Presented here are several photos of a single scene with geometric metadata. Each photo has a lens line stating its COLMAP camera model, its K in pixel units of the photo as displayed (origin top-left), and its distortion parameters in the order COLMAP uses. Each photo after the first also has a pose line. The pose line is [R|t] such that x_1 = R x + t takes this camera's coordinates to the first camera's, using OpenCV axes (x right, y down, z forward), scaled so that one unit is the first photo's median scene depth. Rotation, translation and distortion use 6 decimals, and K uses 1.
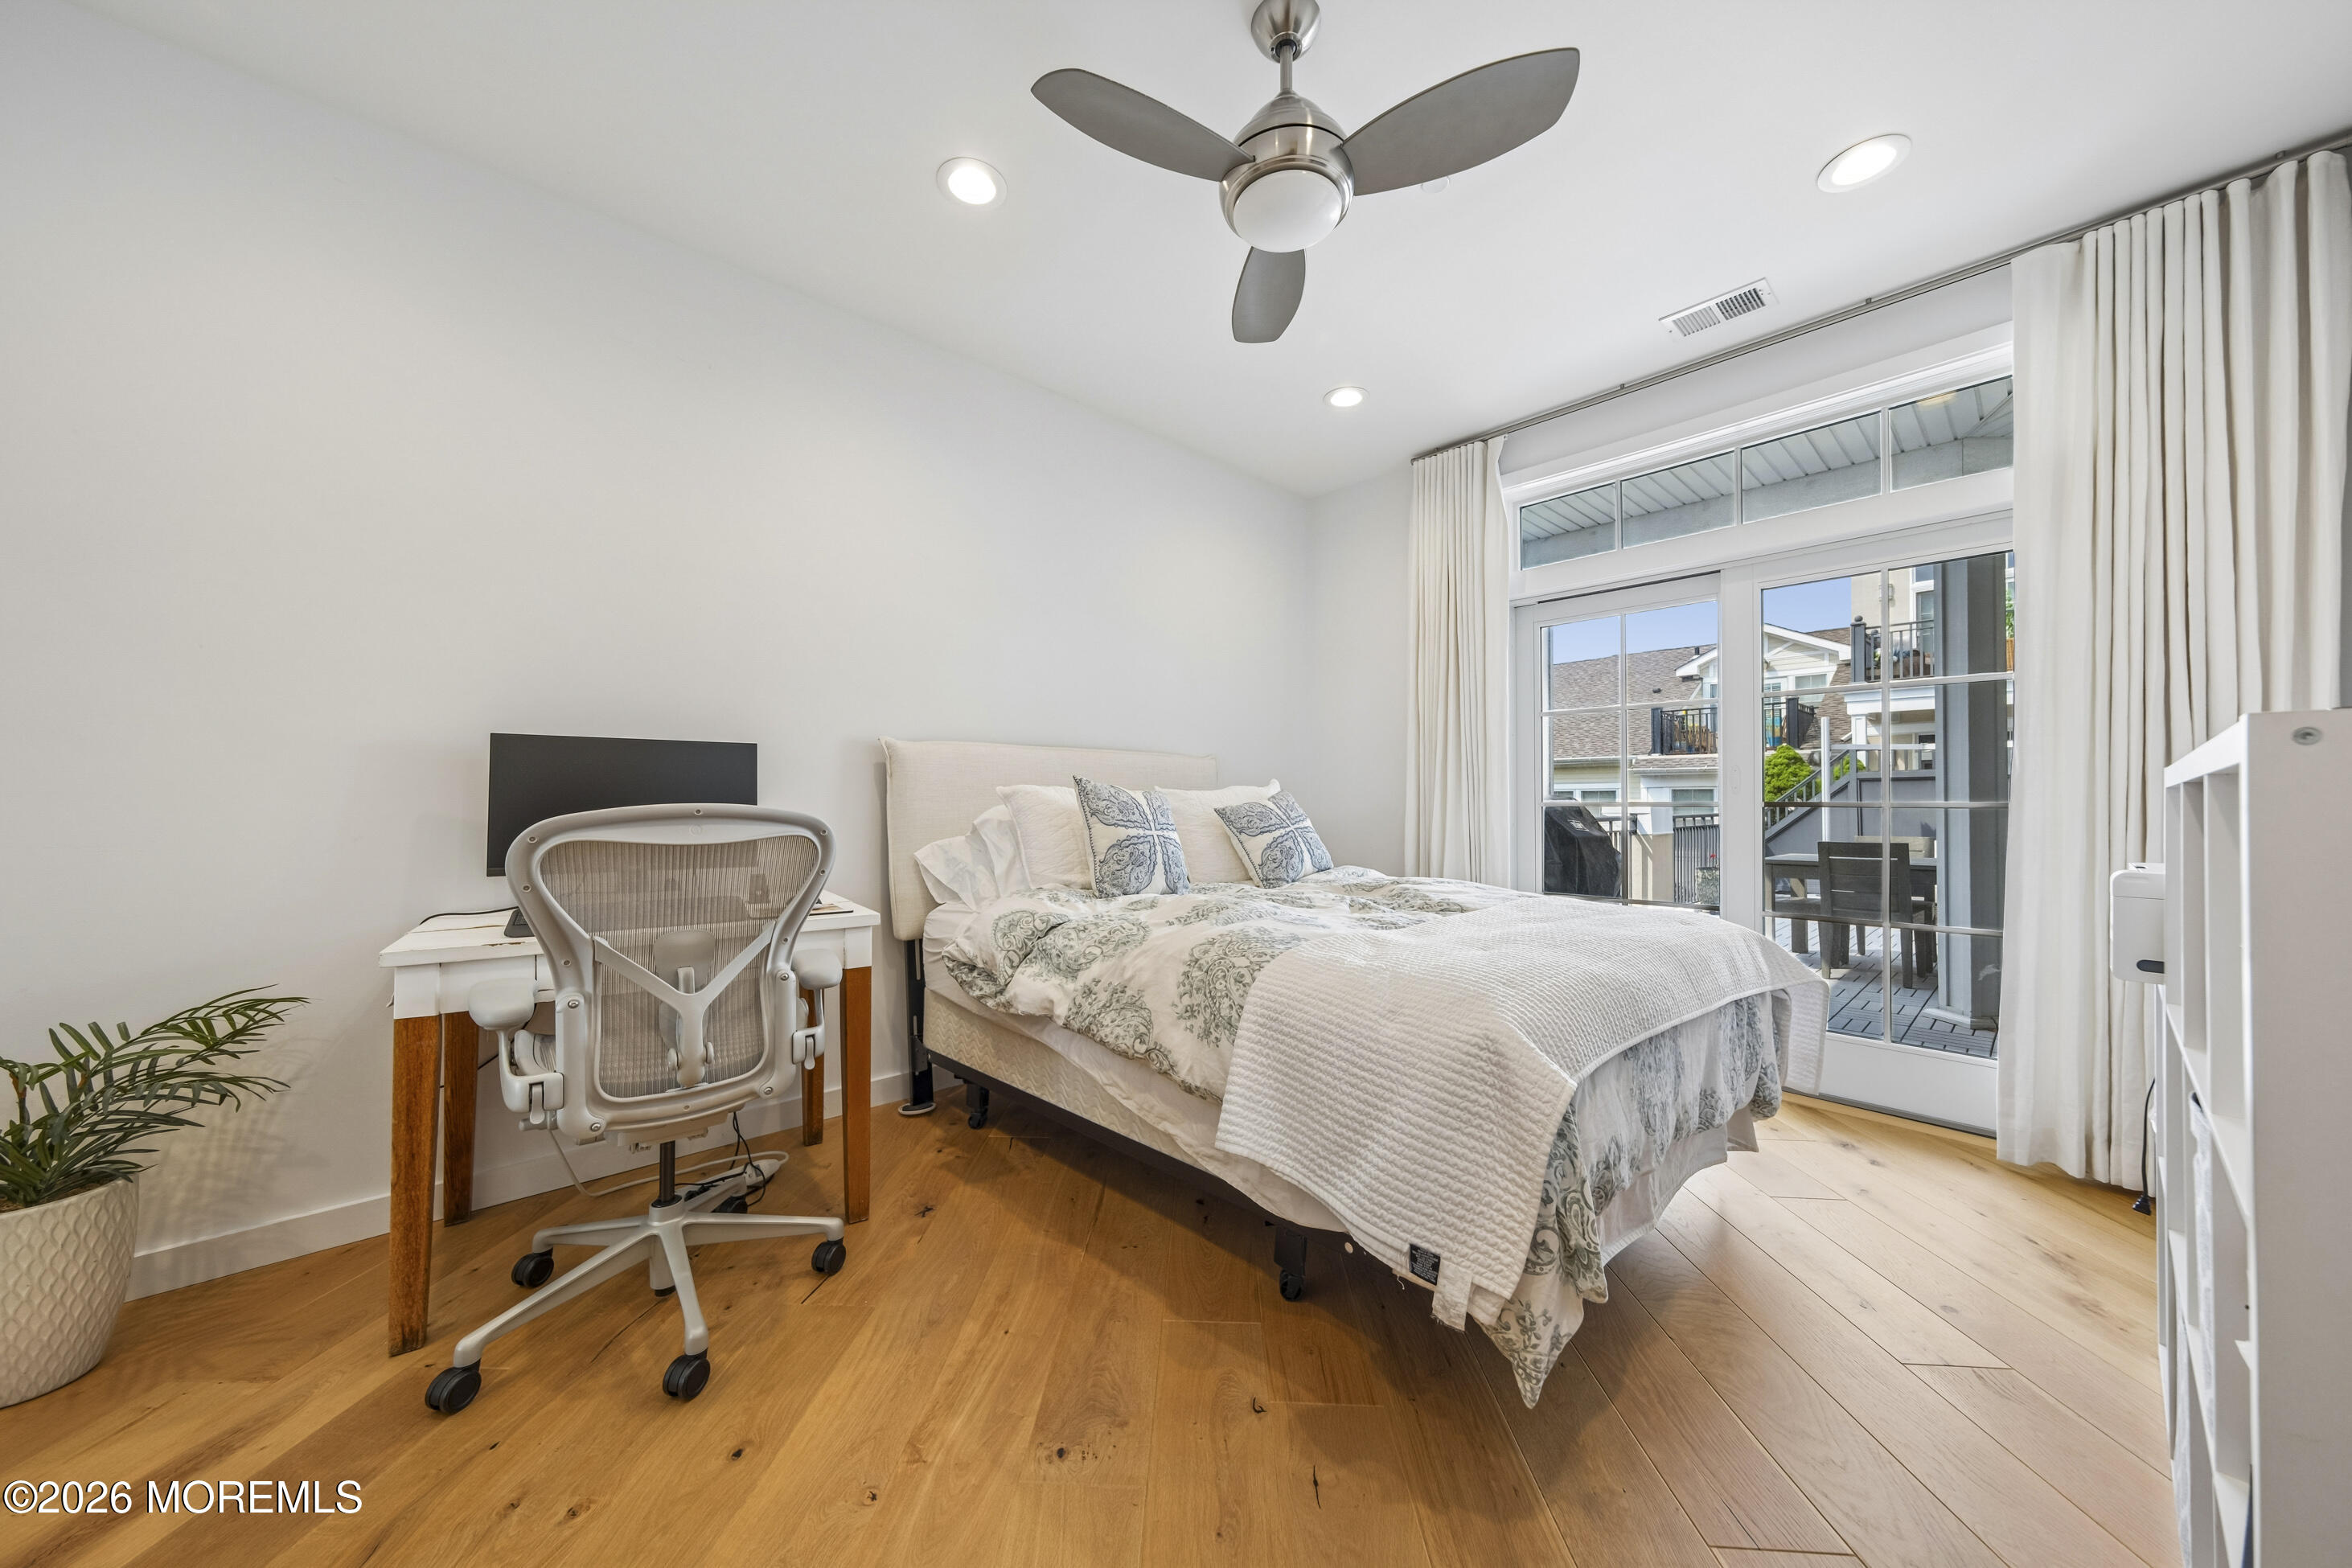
lens RADIAL K [[810.4, 0, 1174.8], [0, 810.4, 776.2], [0, 0, 1]] dist [-0.001894, 0.000075]
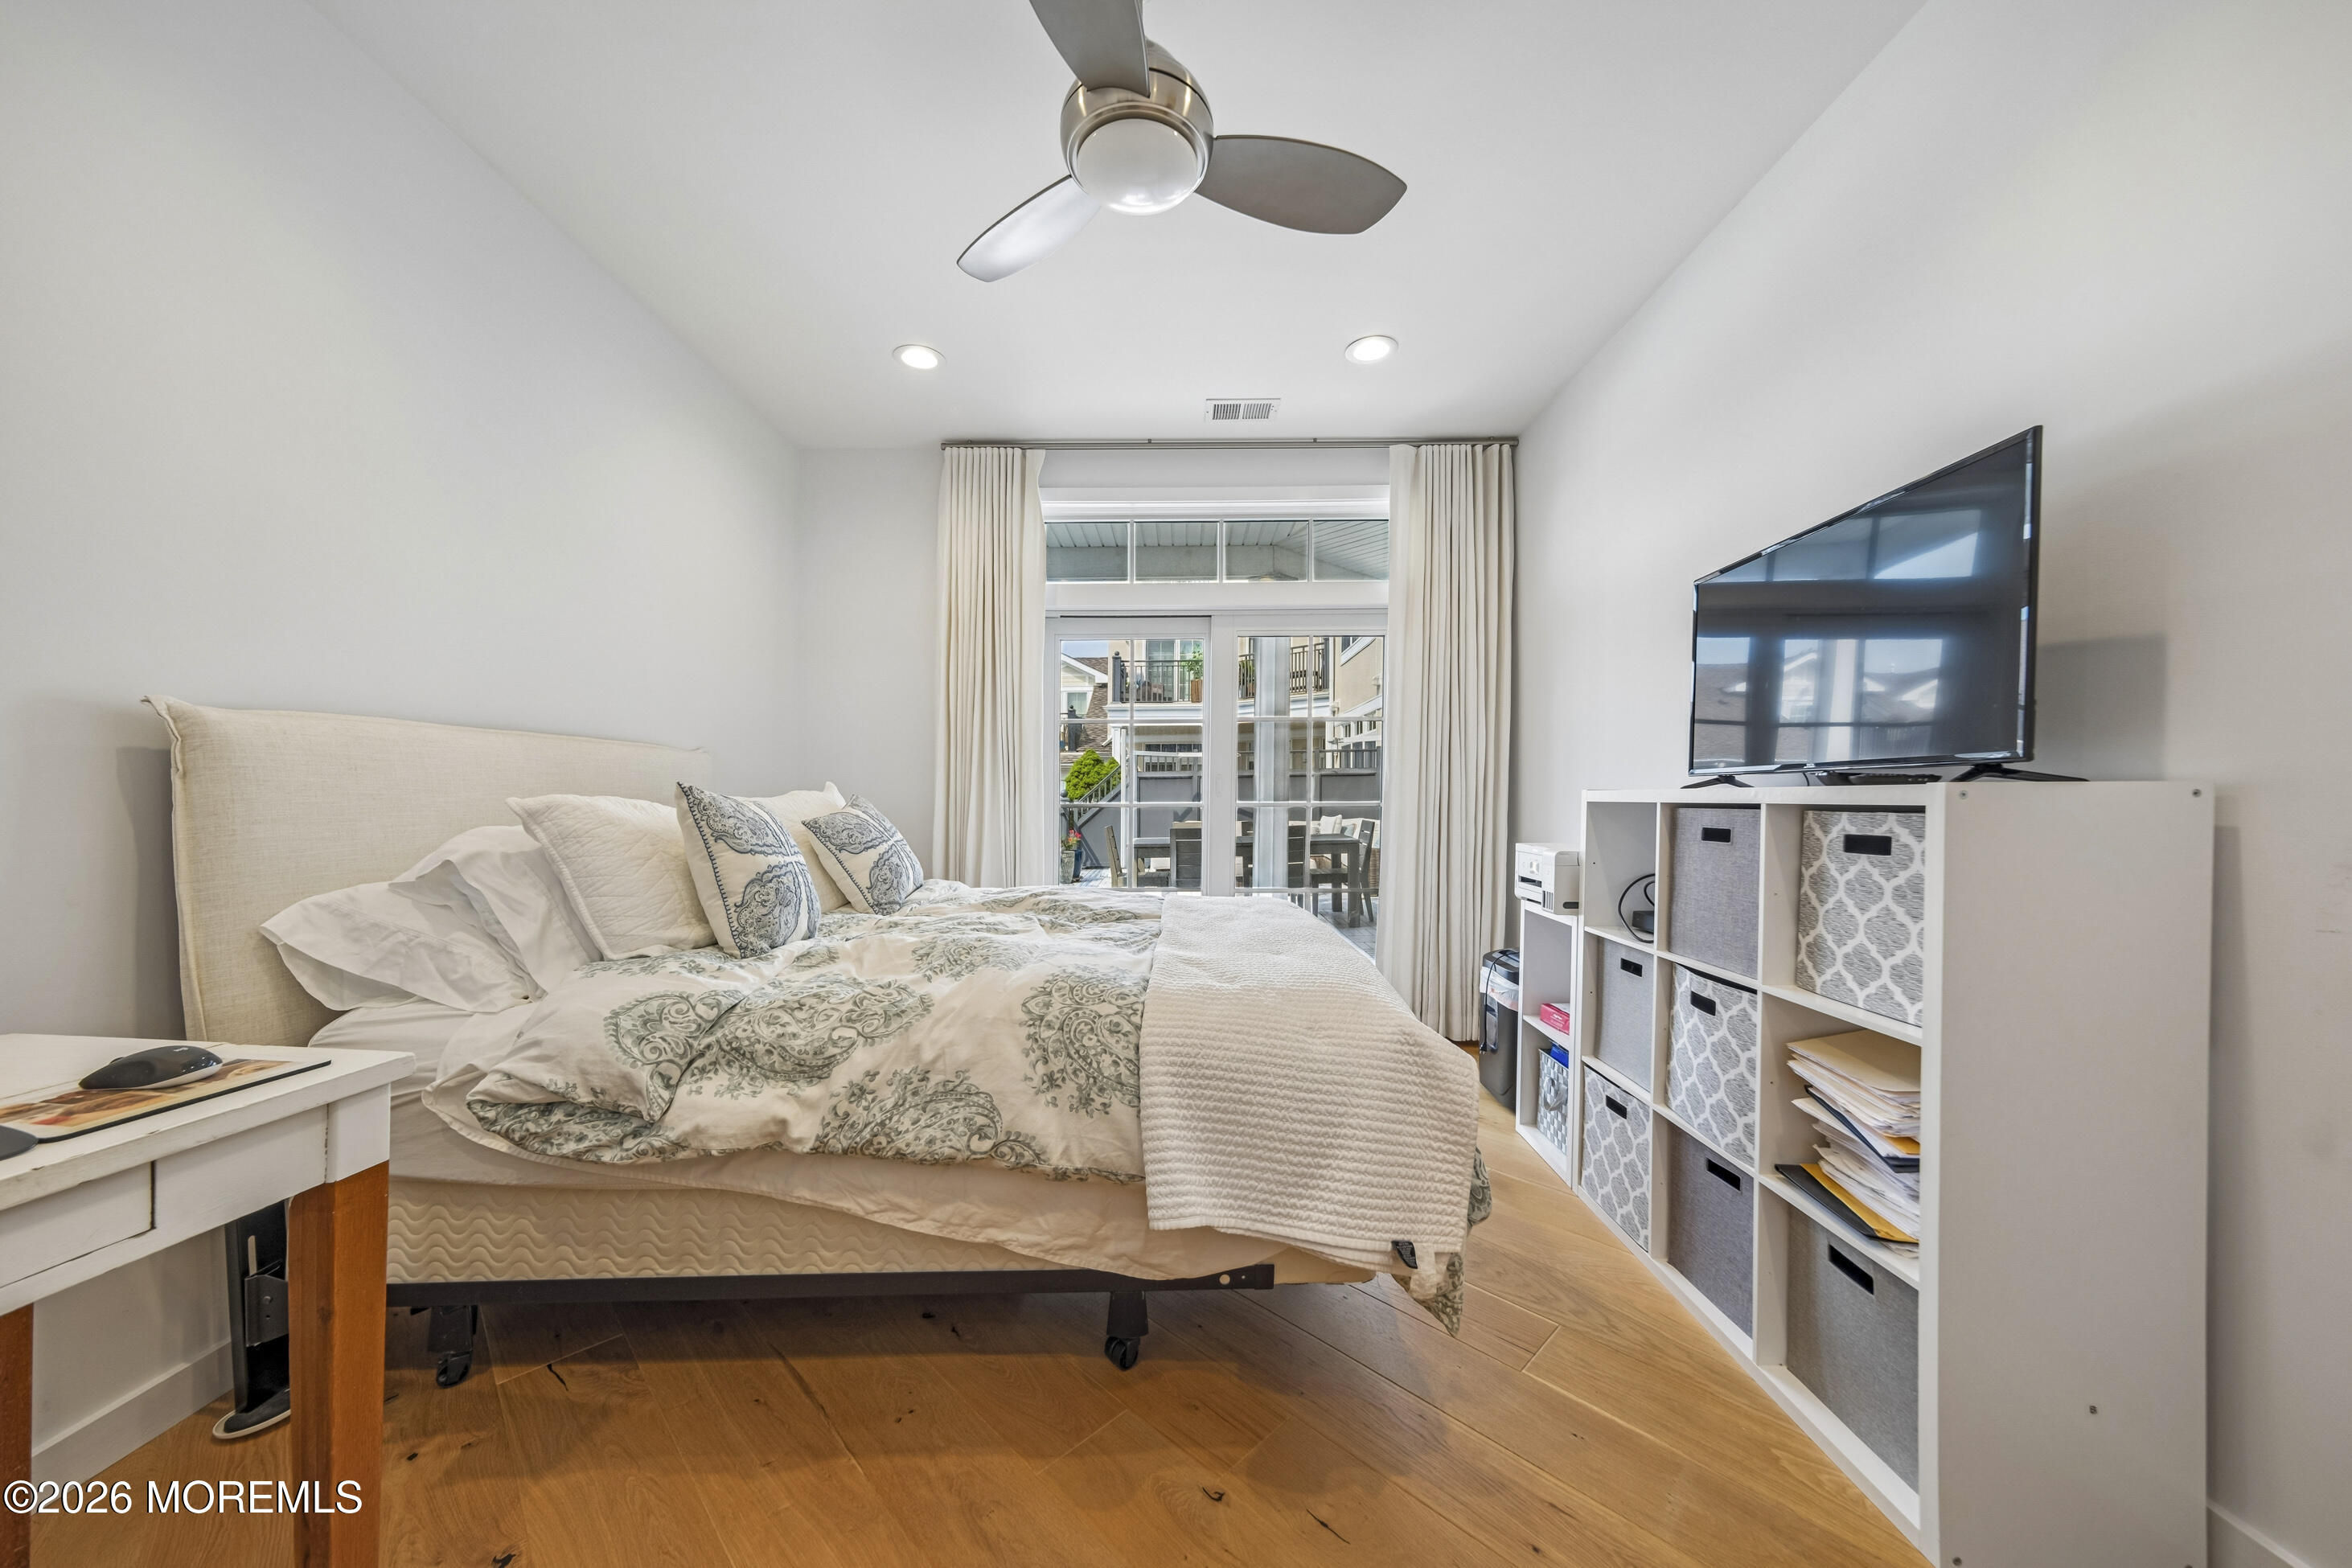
lens RADIAL K [[815.6, 0, 1162.7], [0, 815.6, 773.5], [0, 0, 1]] dist [-0.010480, 0.007789]
pose [[0.686617, 0.012927, 0.726904, -0.403975], [-0.019391, 0.999812, 0.000536, -0.019179], [-0.726760, -0.014464, 0.686739, 0.283389]]
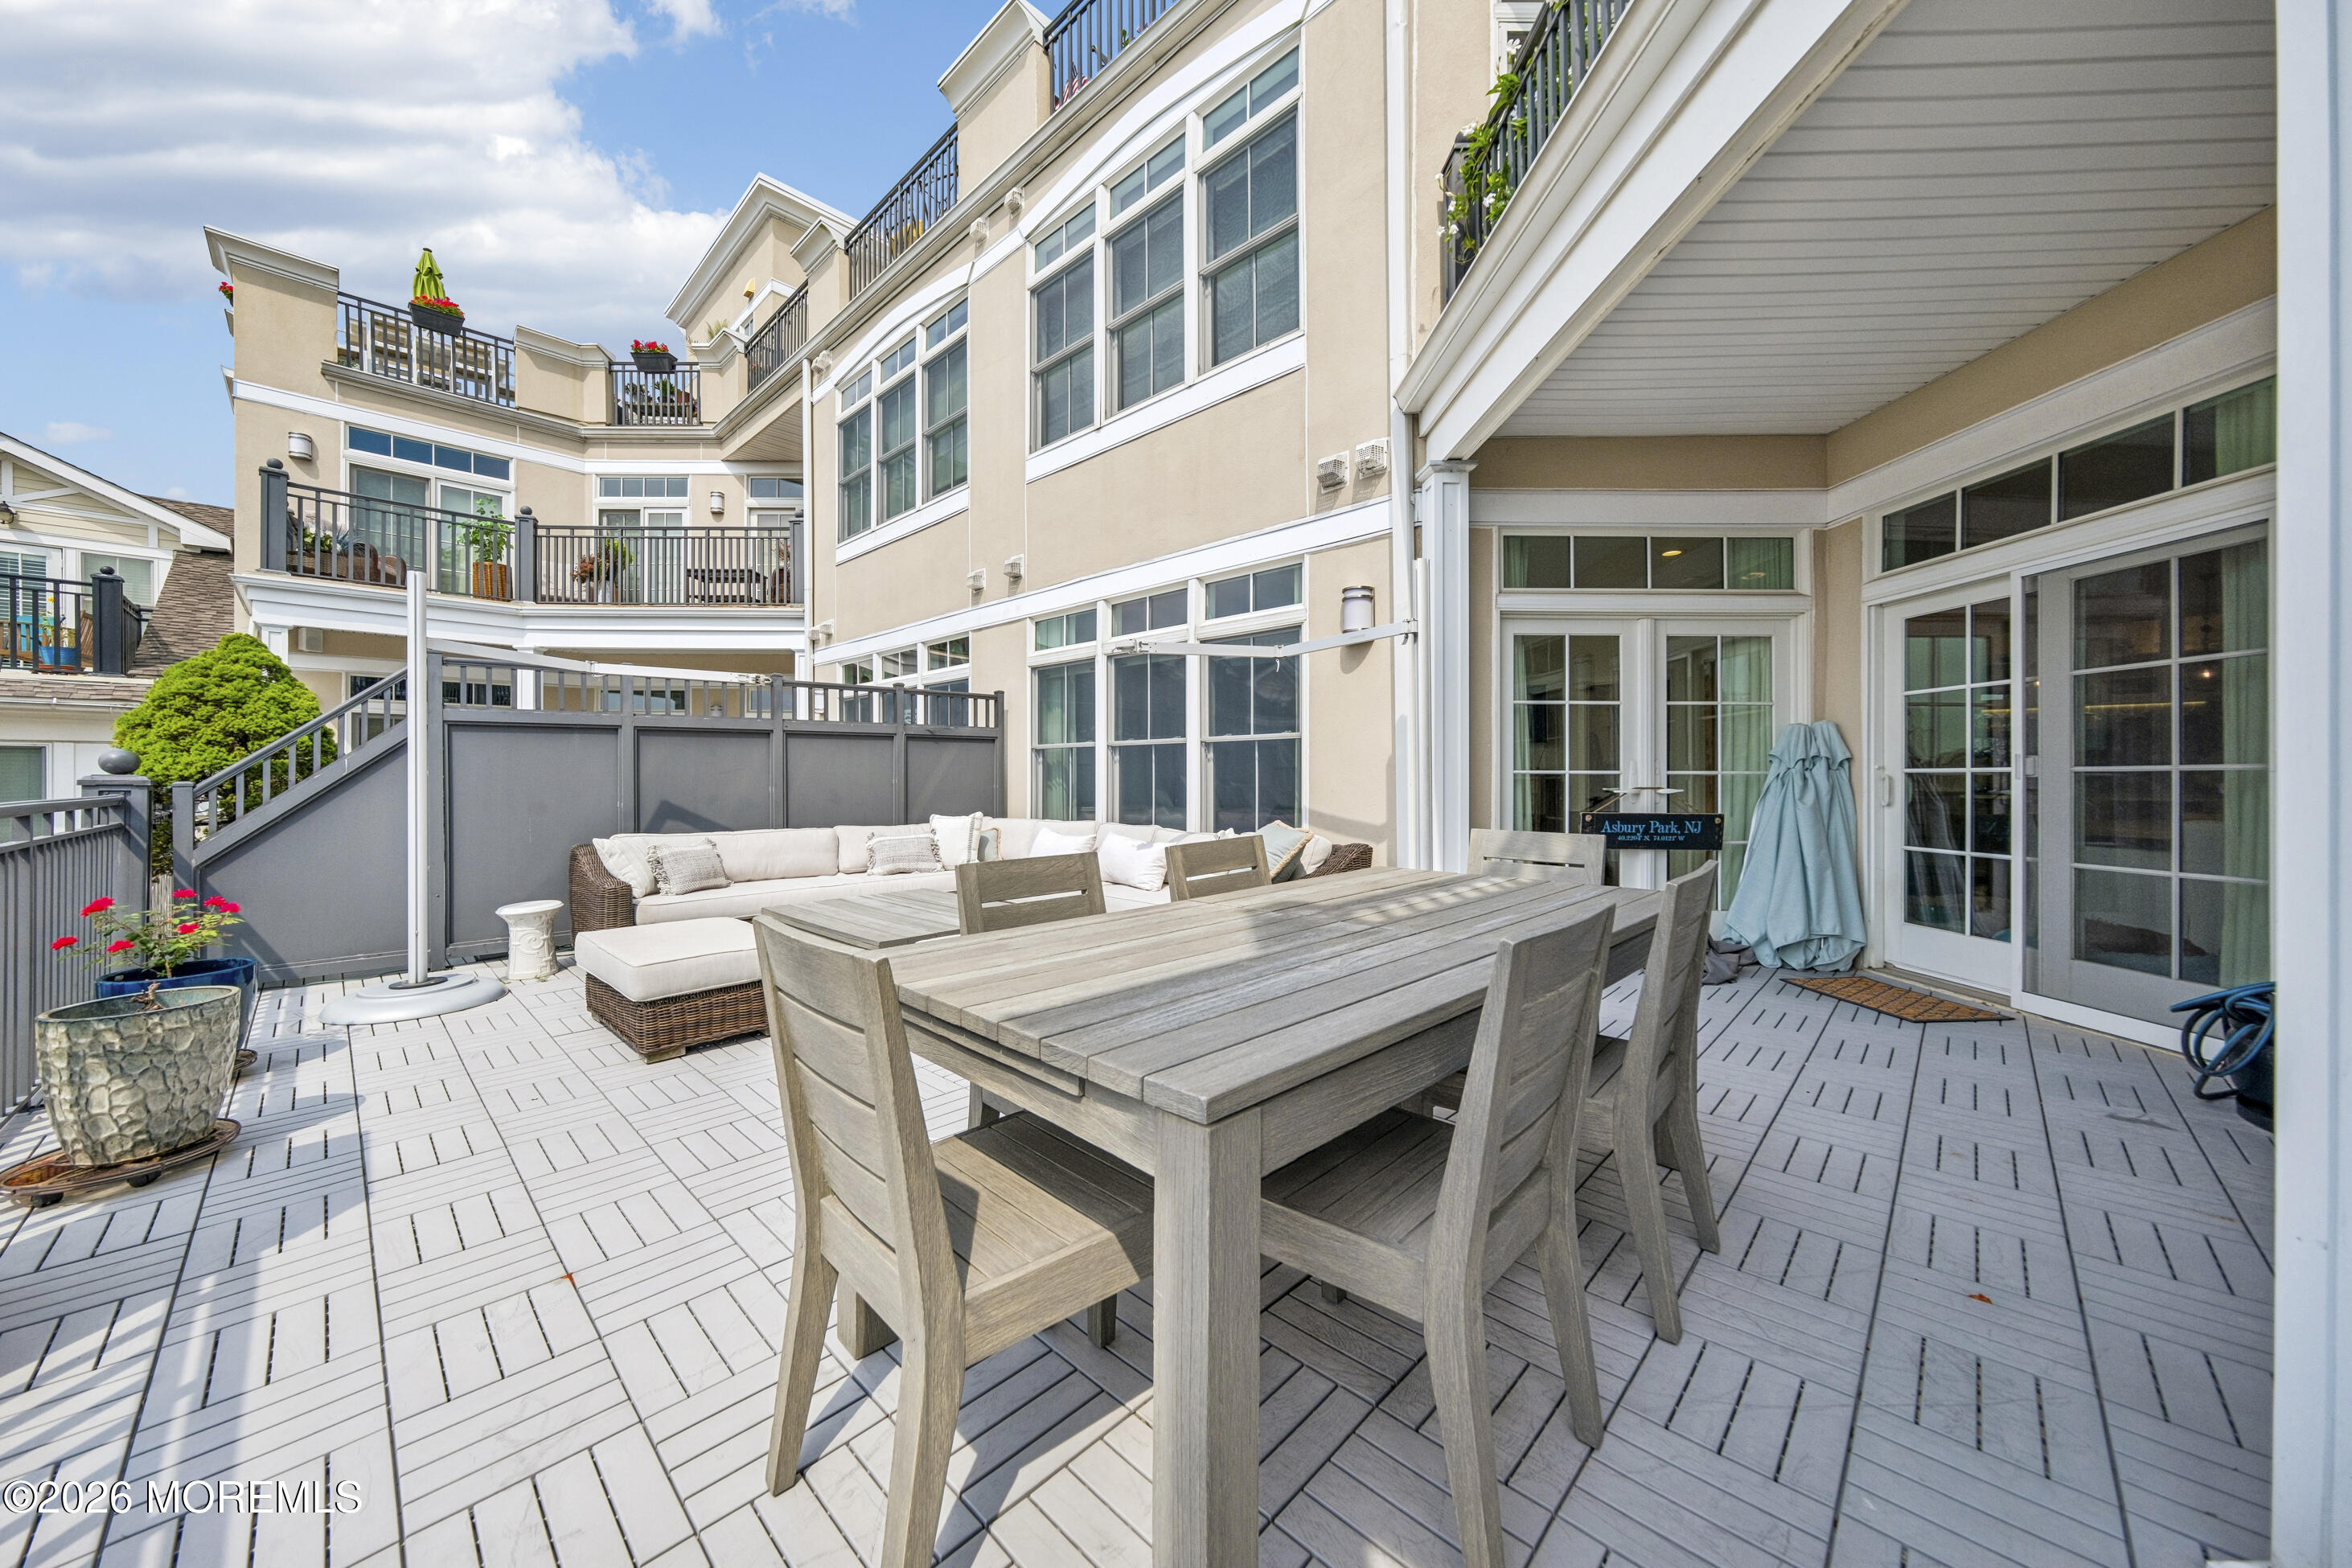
lens RADIAL K [[824.2, 0, 1165.6], [0, 824.2, 773.1], [0, 0, 1]] dist [0.001047, 0.003007]
pose [[-0.055490, 0.004270, 0.998450, 1.419295], [-0.031428, 0.999488, -0.006021, 0.106422], [-0.997964, -0.031713, -0.055327, 2.636529]]
